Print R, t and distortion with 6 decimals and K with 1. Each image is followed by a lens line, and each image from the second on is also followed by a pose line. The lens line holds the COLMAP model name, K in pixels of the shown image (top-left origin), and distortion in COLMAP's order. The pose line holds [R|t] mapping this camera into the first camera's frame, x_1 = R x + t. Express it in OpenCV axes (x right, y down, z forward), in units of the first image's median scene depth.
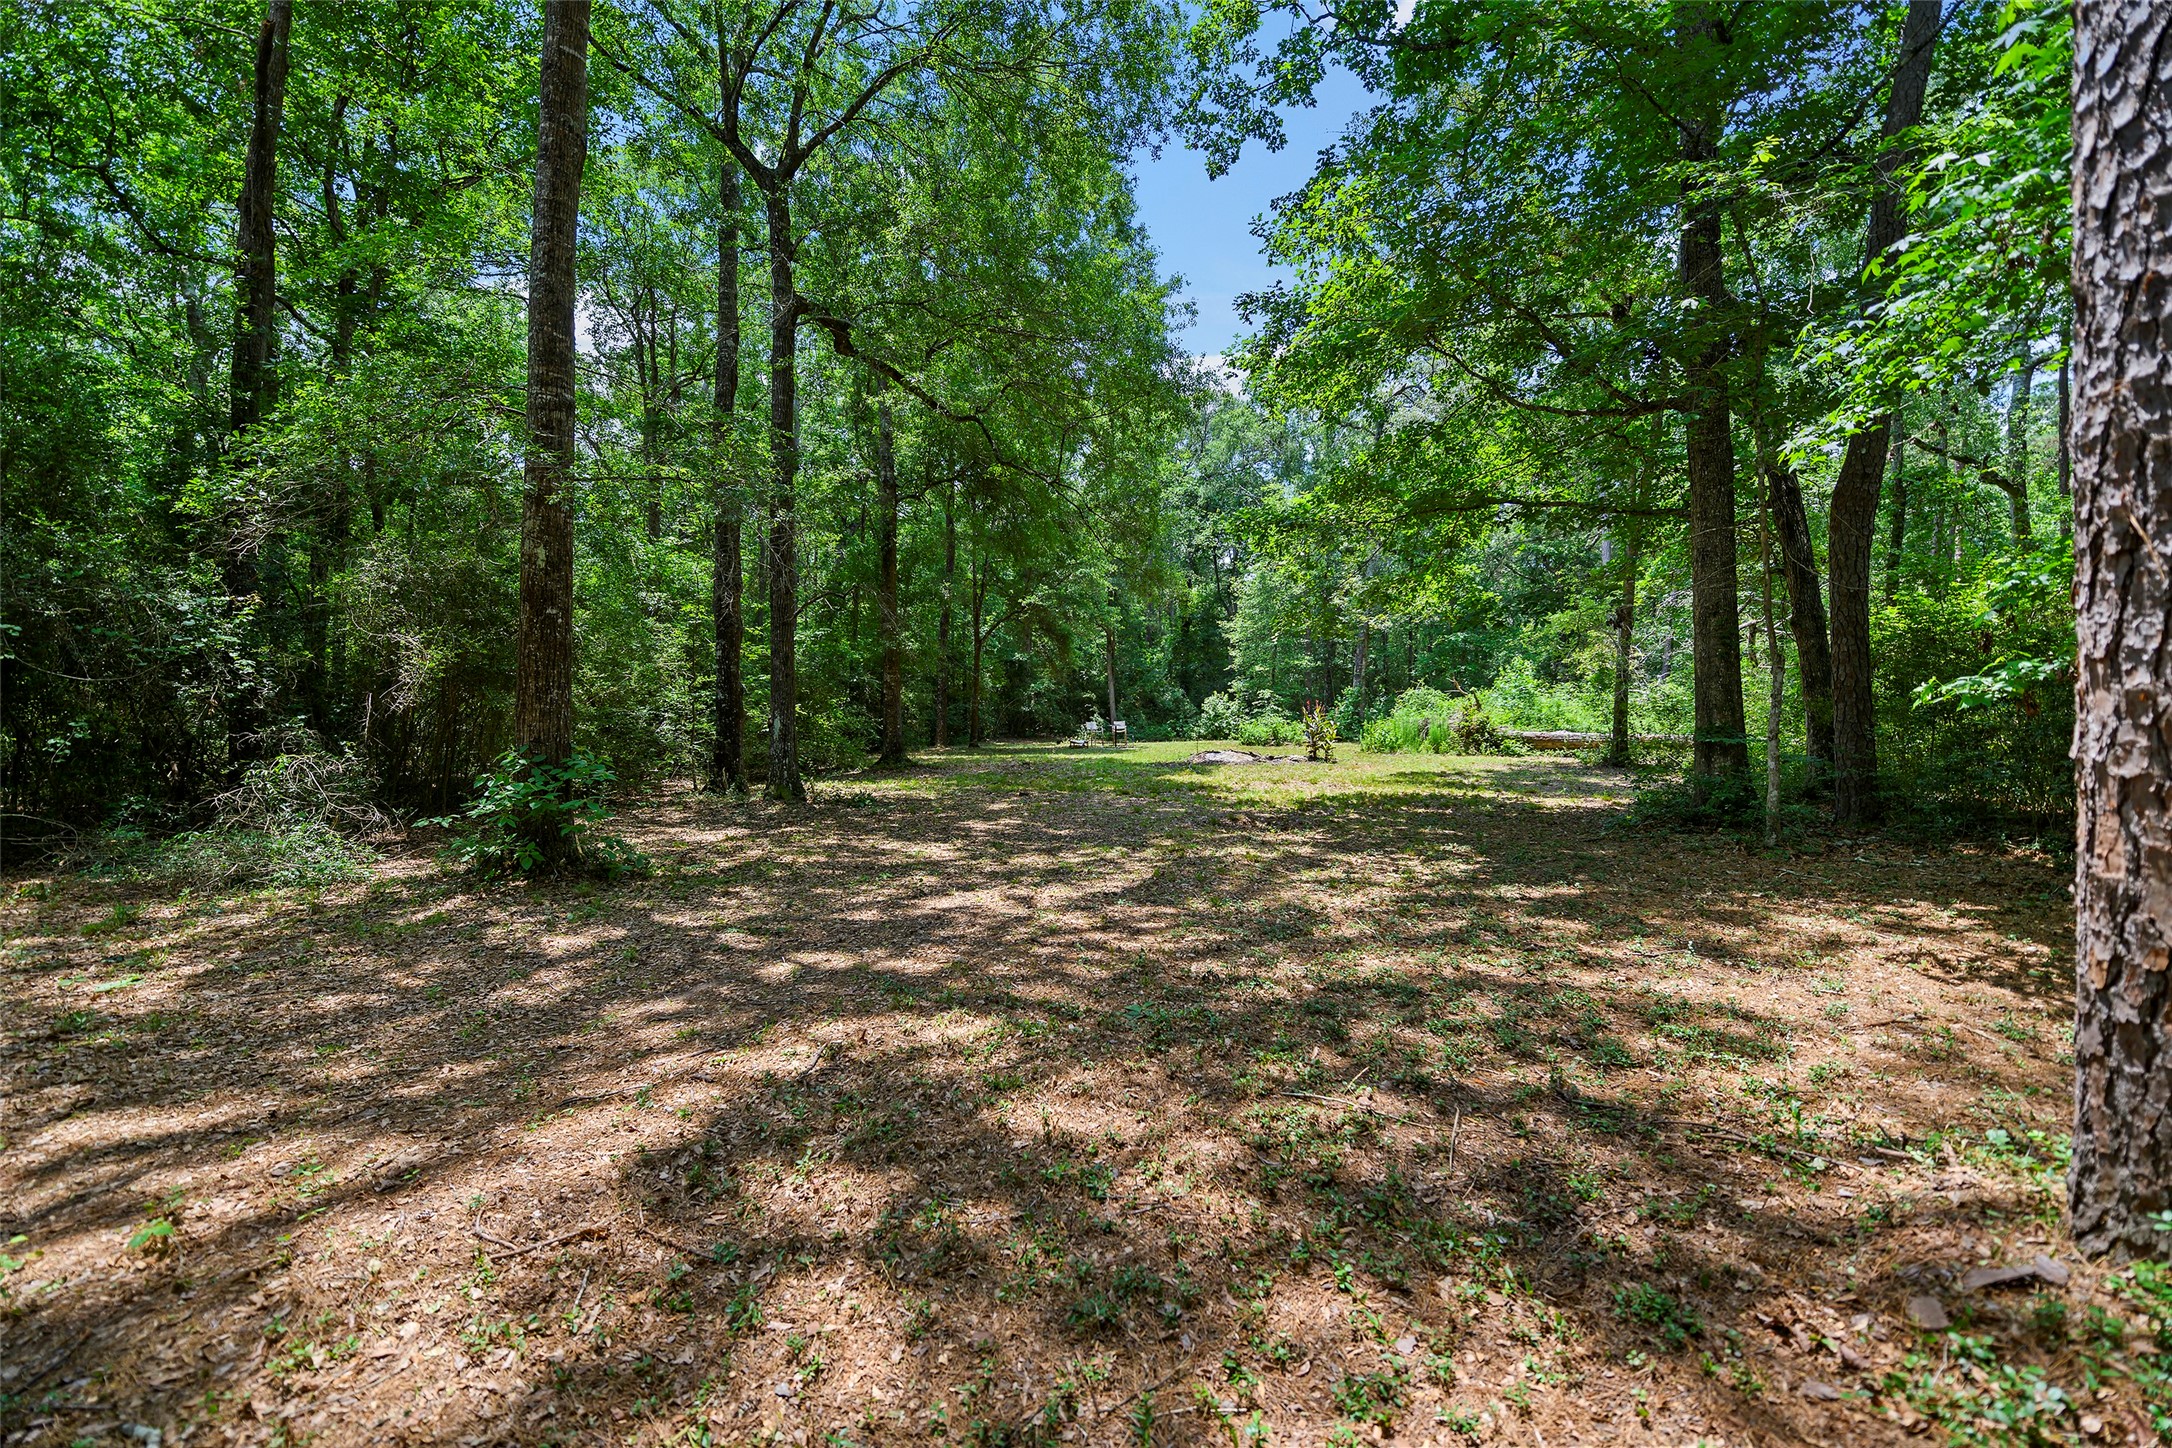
lens RADIAL K [[864.7, 0, 1082.9], [0, 864.7, 728.4], [0, 0, 1]] dist [0.000814, 0.000010]
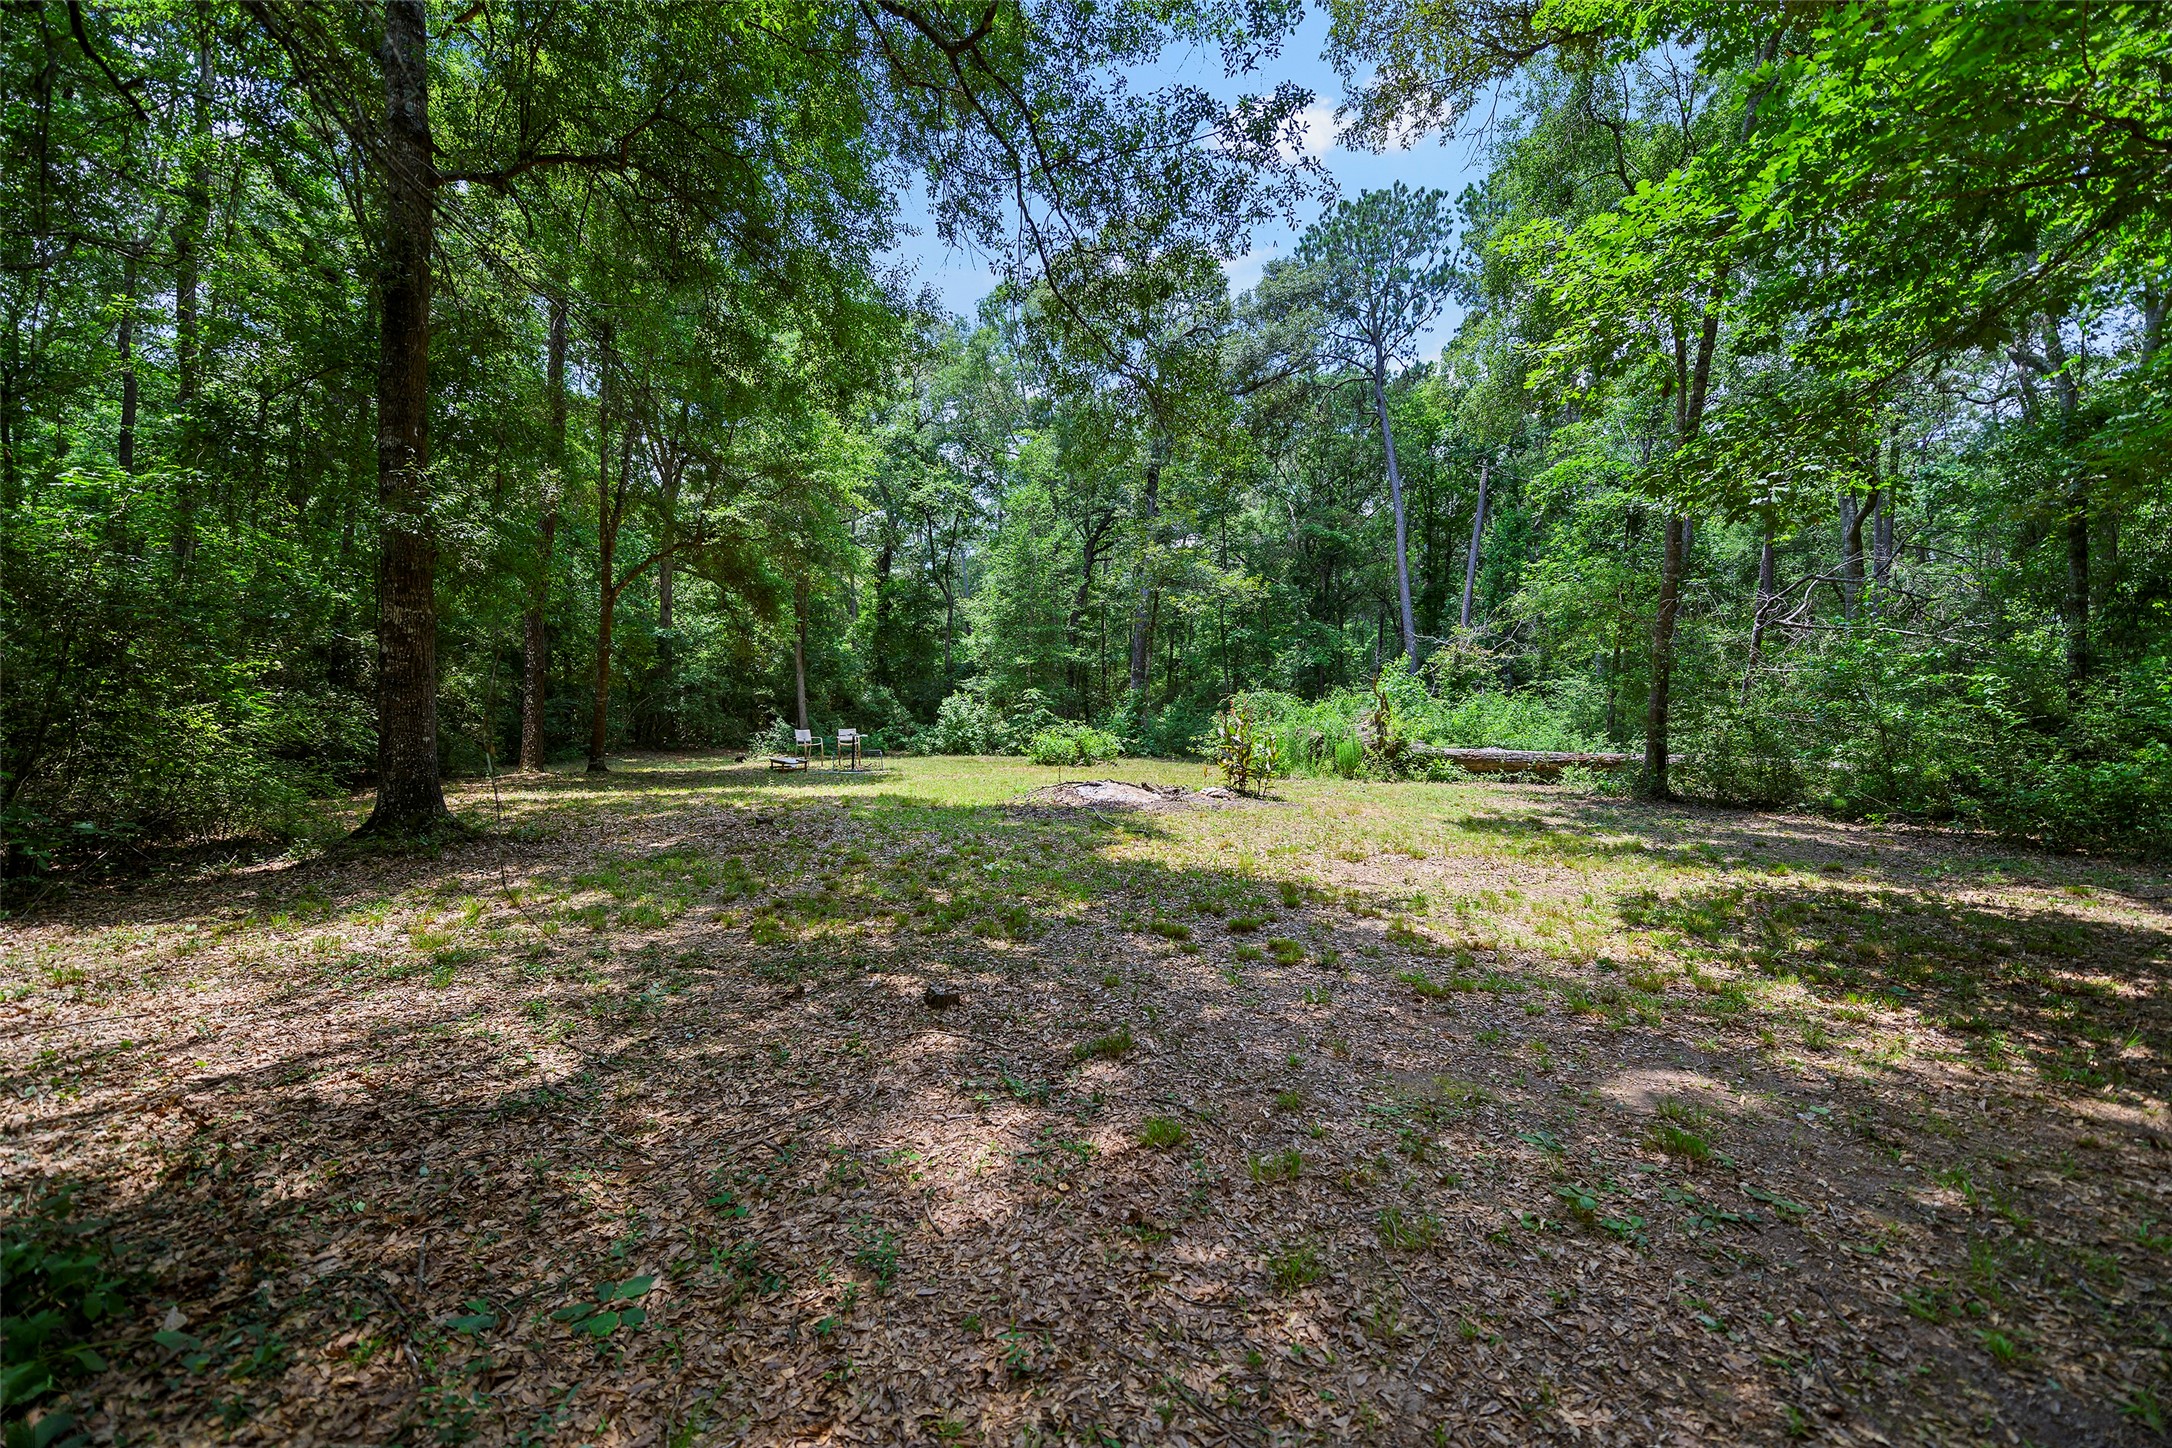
lens RADIAL K [[864.7, 0, 1088.9], [0, 864.7, 715.6], [0, 0, 1]] dist [0.000814, 0.000010]
pose [[0.911159, 0.019906, 0.411574, -0.066429], [-0.009065, 0.999559, -0.028275, -0.000769], [-0.411955, 0.022032, 0.910938, 0.346223]]
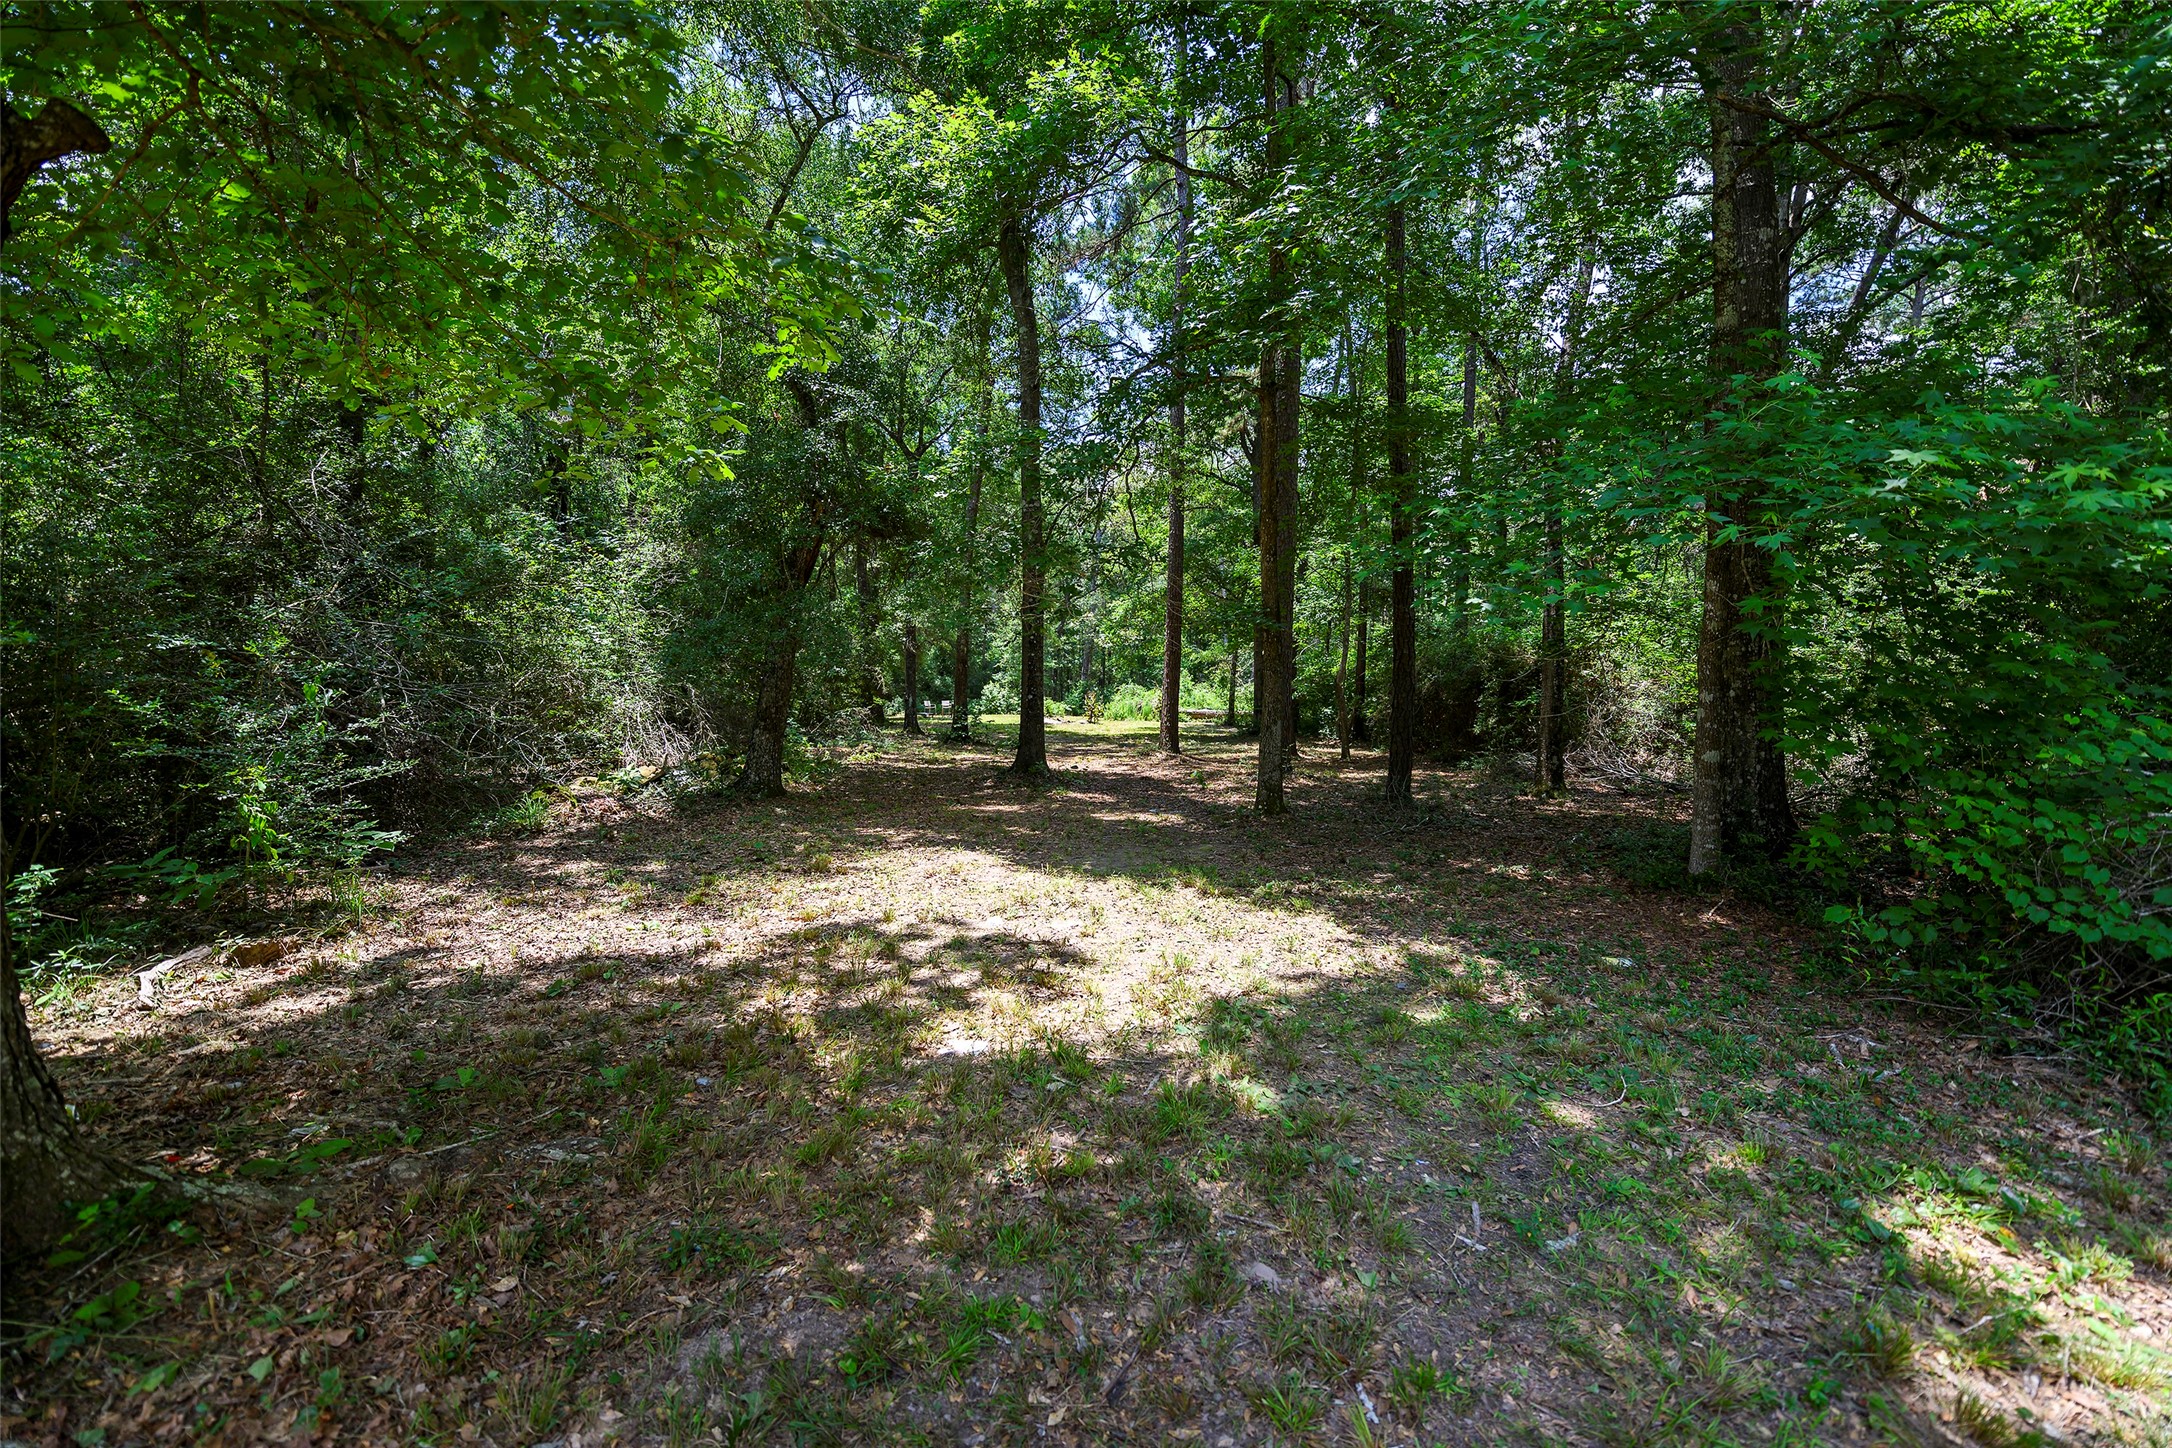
lens RADIAL K [[864.7, 0, 1092.9], [0, 864.7, 718.0], [0, 0, 1]] dist [0.000814, 0.000010]
pose [[0.919671, 0.005871, 0.392645, -0.338207], [-0.009271, 0.999934, 0.006764, 0.009744], [-0.392580, -0.009861, 0.919665, -0.526625]]
